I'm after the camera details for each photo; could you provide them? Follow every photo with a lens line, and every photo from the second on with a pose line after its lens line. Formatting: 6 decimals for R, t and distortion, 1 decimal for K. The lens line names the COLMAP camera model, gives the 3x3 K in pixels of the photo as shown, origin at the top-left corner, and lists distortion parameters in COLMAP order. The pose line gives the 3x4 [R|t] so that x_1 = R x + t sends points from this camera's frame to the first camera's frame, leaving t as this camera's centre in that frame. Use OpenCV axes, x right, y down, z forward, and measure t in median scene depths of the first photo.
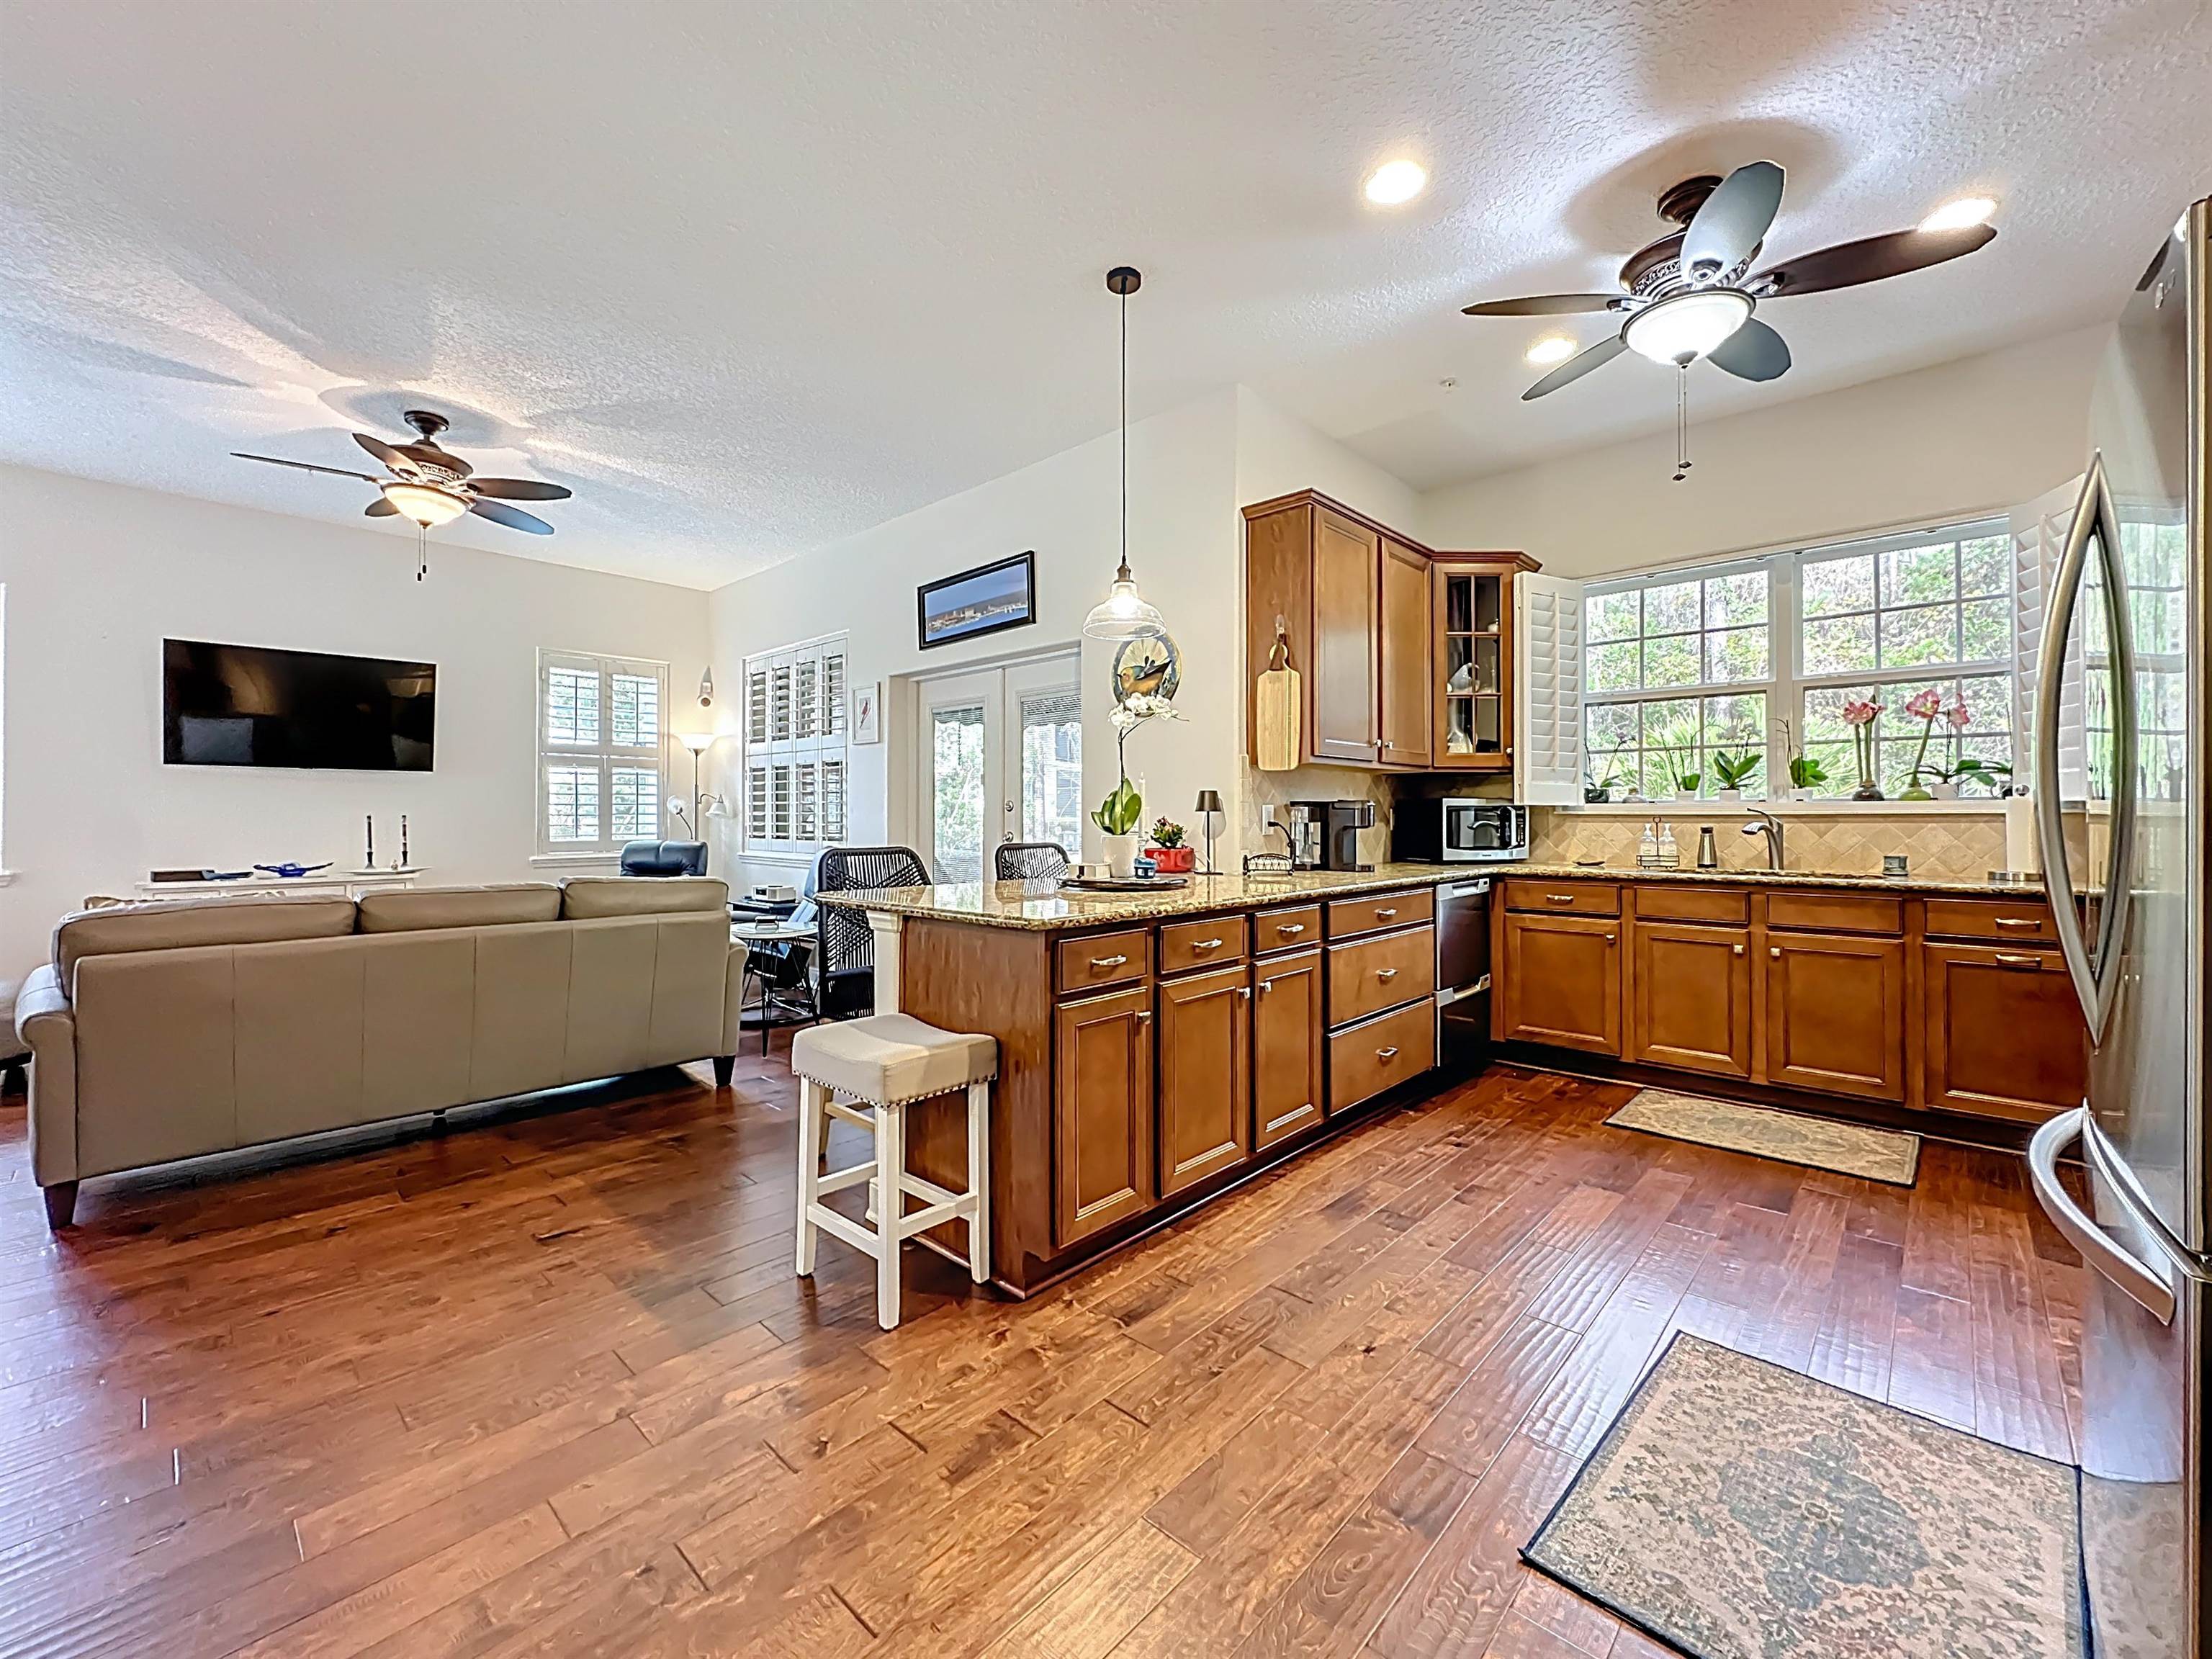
lens RADIAL K [[900.6, 0, 1098.8], [0, 900.6, 814.1], [0, 0, 1]] dist [-0.006569, 0.001498]
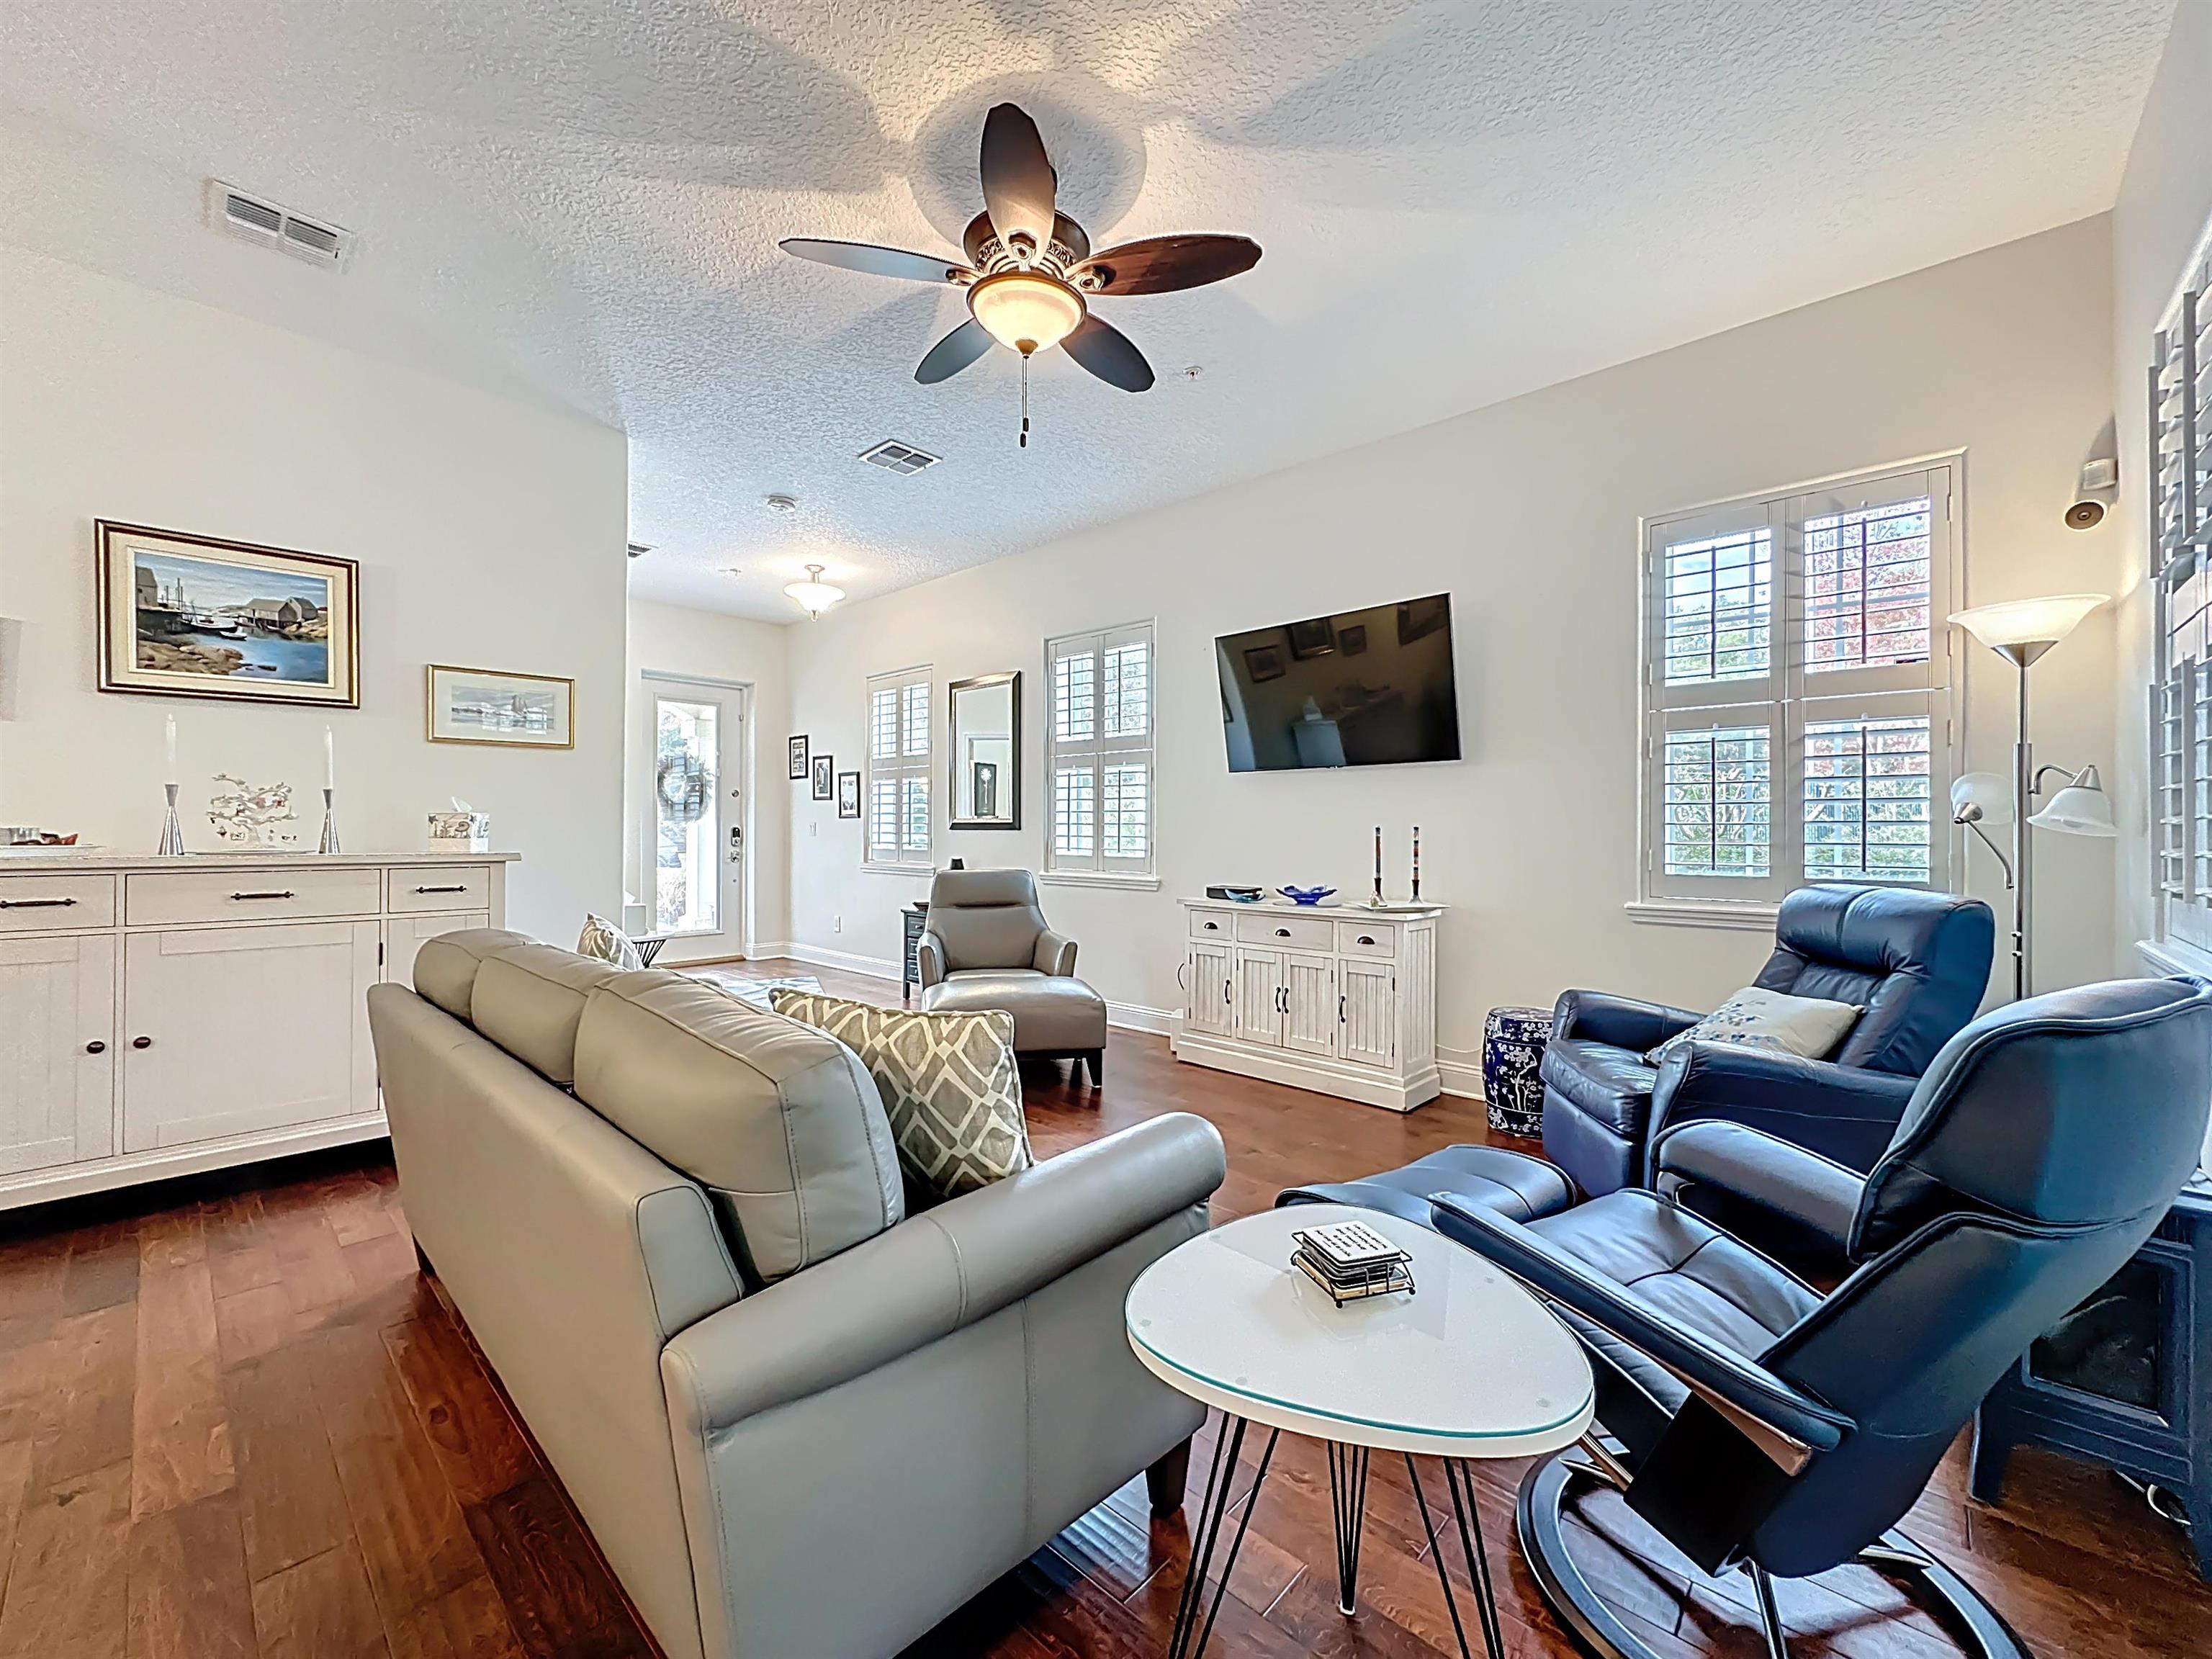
lens RADIAL K [[900.6, 0, 1134.6], [0, 900.6, 802.2], [0, 0, 1]] dist [-0.006569, 0.001498]
pose [[0.015264, -0.036066, -0.999233, -0.158759], [-0.006373, 0.999325, -0.036167, 0.013926], [0.999863, 0.006921, 0.015024, 1.155364]]
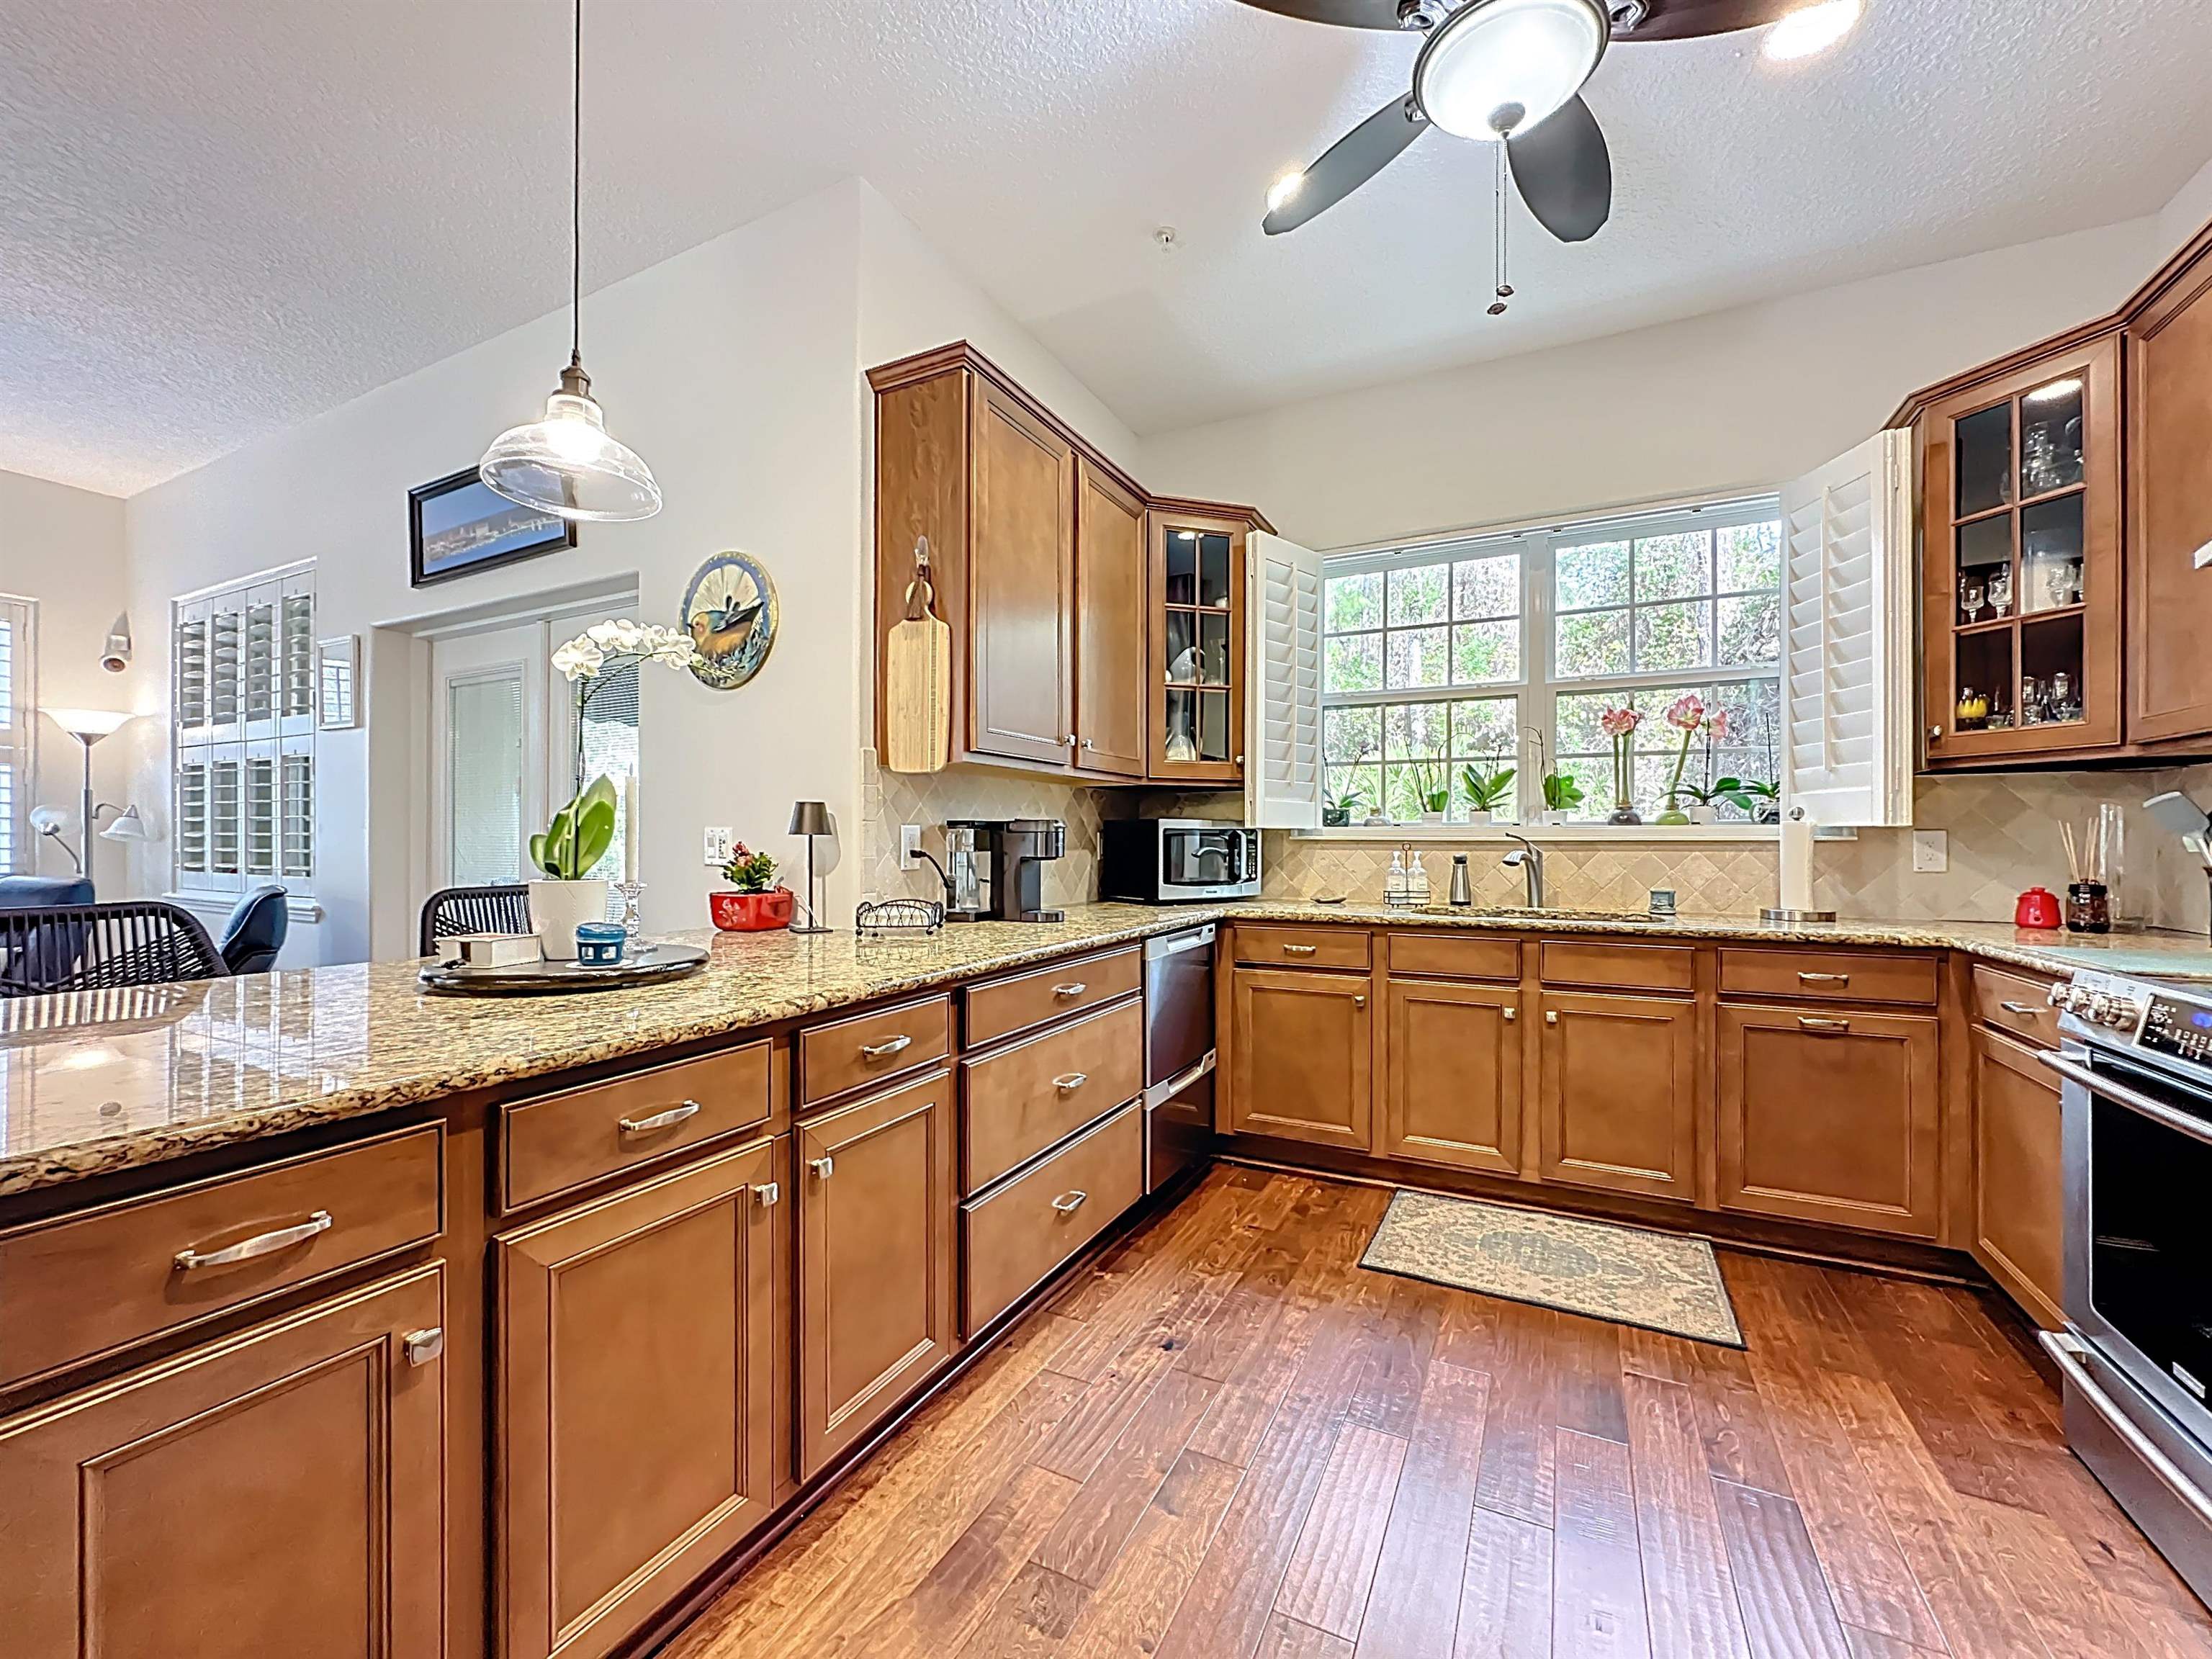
lens RADIAL K [[900.6, 0, 1098.2], [0, 900.6, 839.1], [0, 0, 1]] dist [-0.006569, 0.001498]
pose [[0.960974, 0.002733, 0.276627, 0.140039], [-0.003803, 0.999987, 0.003331, -0.002644], [-0.276614, -0.004253, 0.960972, 0.322132]]
